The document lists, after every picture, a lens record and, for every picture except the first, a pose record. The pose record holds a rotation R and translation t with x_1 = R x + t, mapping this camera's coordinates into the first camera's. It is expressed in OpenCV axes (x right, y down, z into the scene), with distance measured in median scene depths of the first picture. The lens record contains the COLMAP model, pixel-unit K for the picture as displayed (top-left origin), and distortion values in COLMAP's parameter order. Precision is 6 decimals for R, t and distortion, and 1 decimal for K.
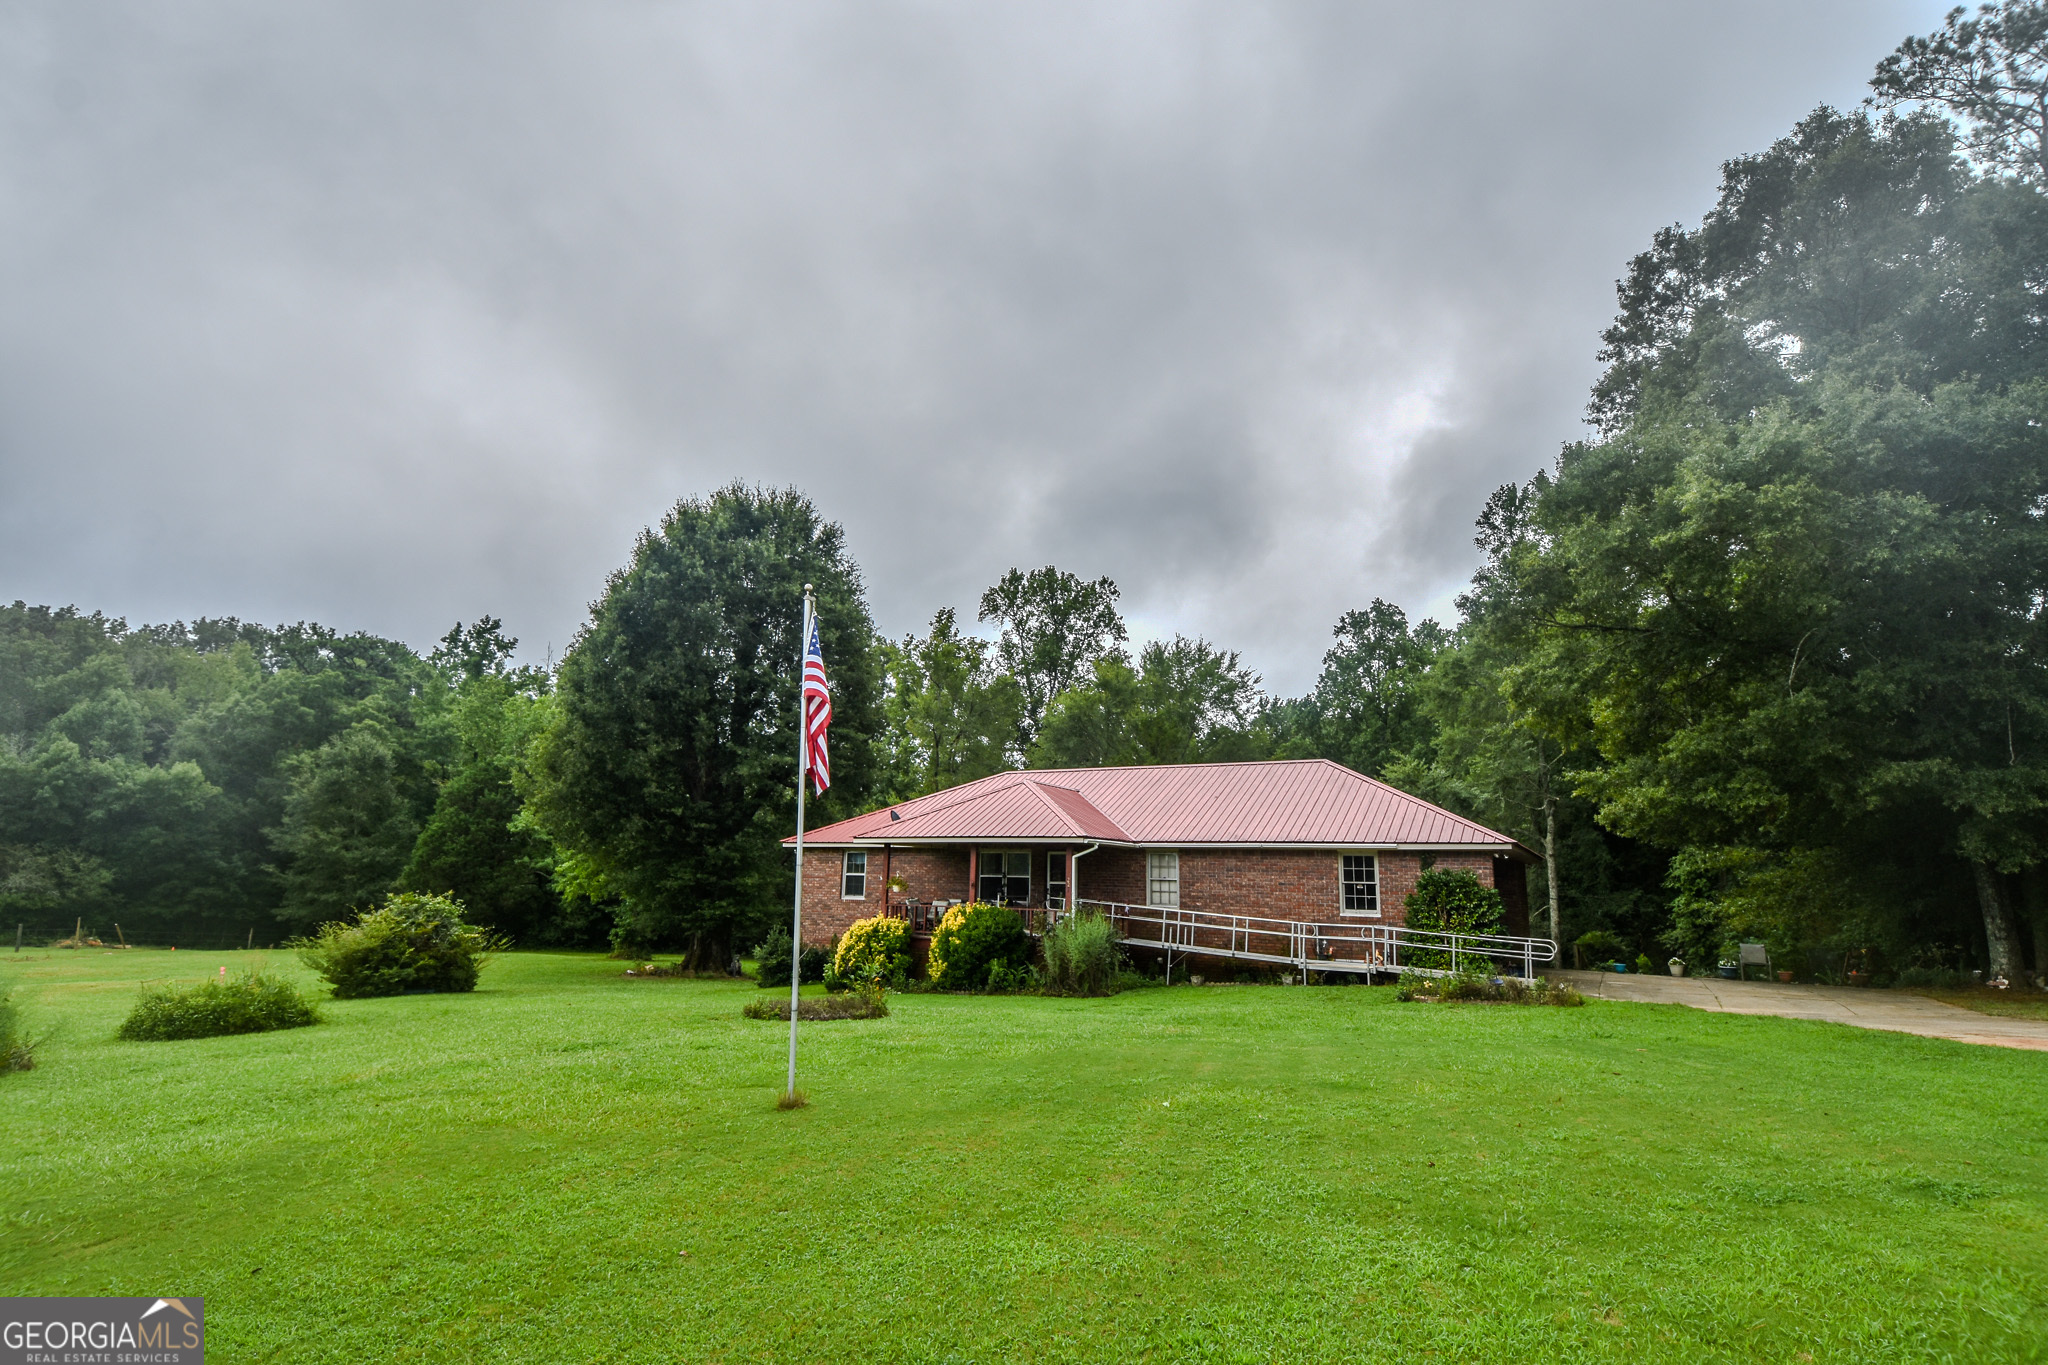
lens RADIAL K [[1051.2, 0, 1026.0], [0, 1051.2, 672.6], [0, 0, 1]] dist [0.052405, -0.056843]
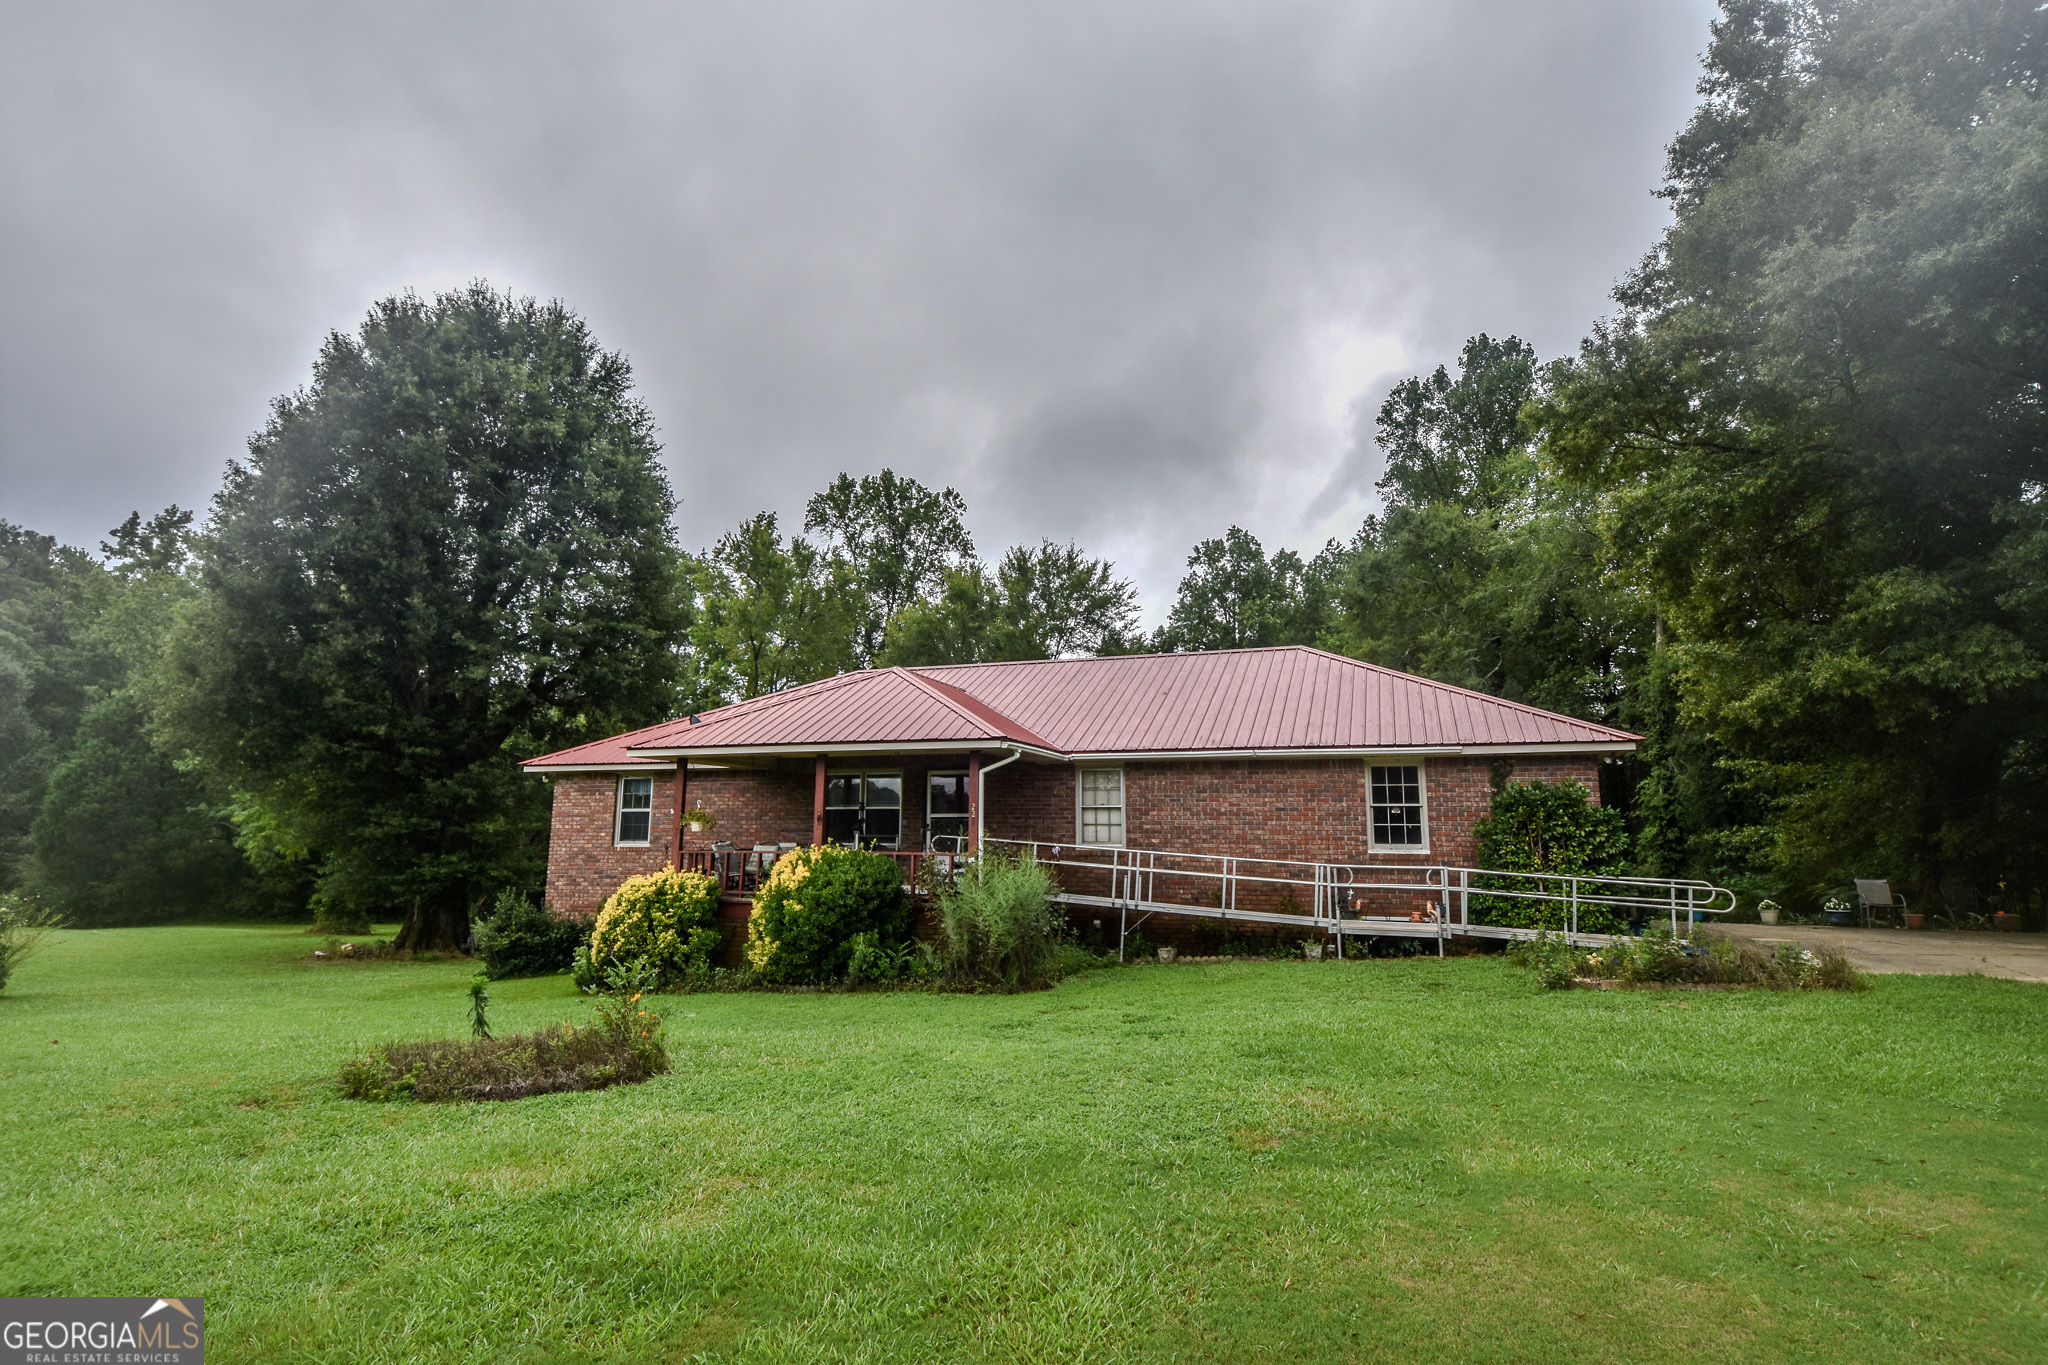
lens RADIAL K [[1060.8, 0, 1023.5], [0, 1060.8, 668.3], [0, 0, 1]] dist [0.053526, -0.059116]
pose [[0.986273, 0.009768, 0.164834, -0.020455], [-0.016834, 0.998996, 0.041528, 0.046645], [-0.164263, -0.043733, 0.985447, 0.197358]]
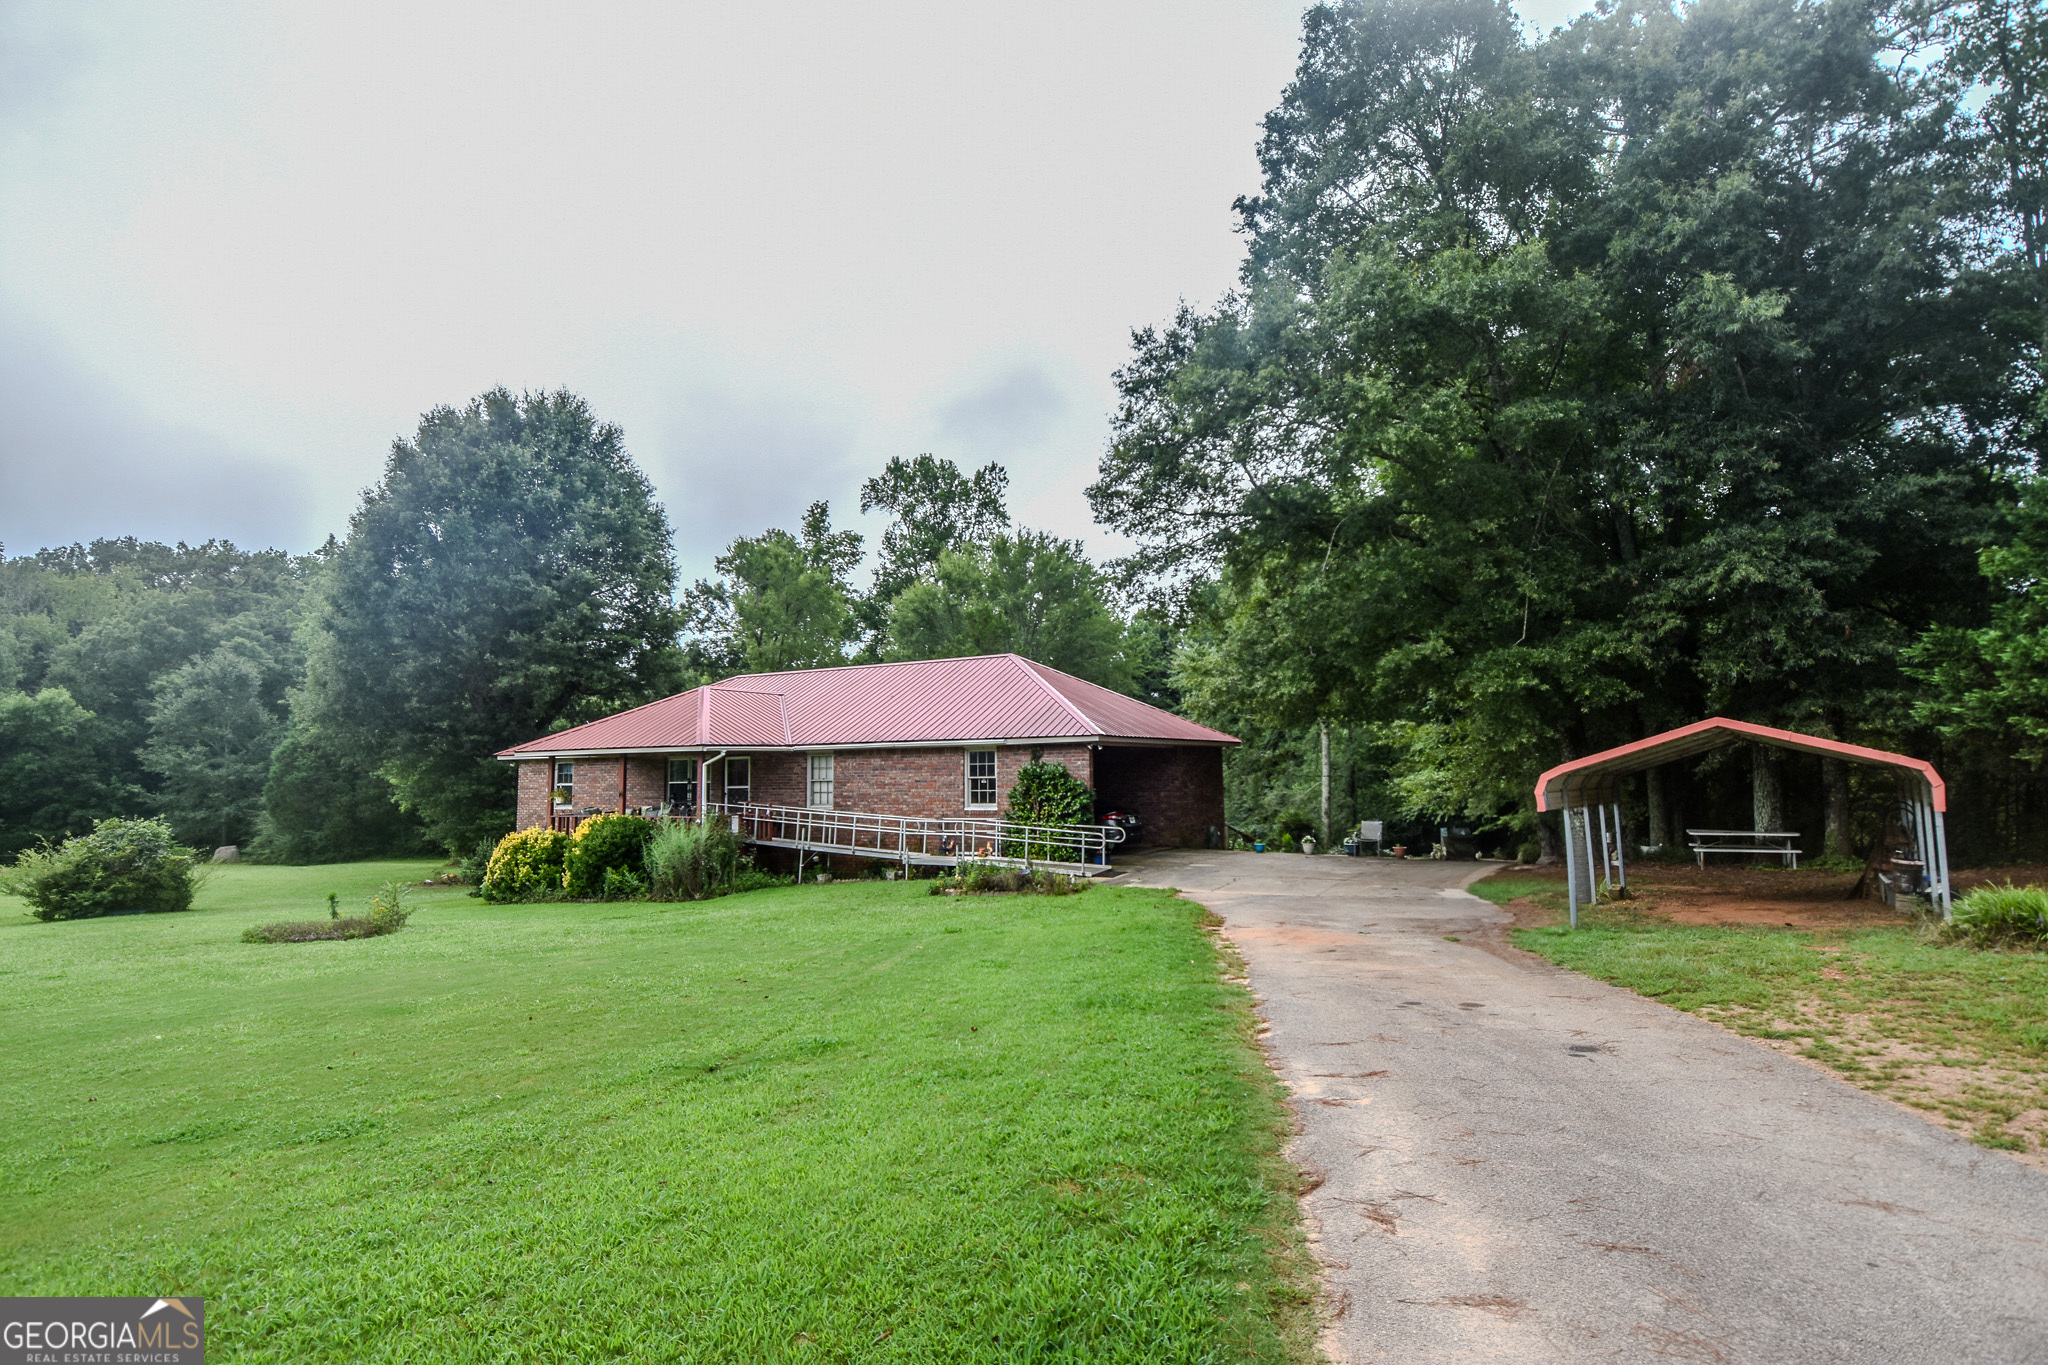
lens RADIAL K [[1060.8, 0, 1023.5], [0, 1060.8, 668.3], [0, 0, 1]] dist [0.053526, -0.059116]
pose [[0.999233, -0.038999, -0.003574, 0.197692], [0.039159, 0.993658, 0.105402, -0.006319], [-0.000559, -0.105461, 0.994423, -0.002100]]
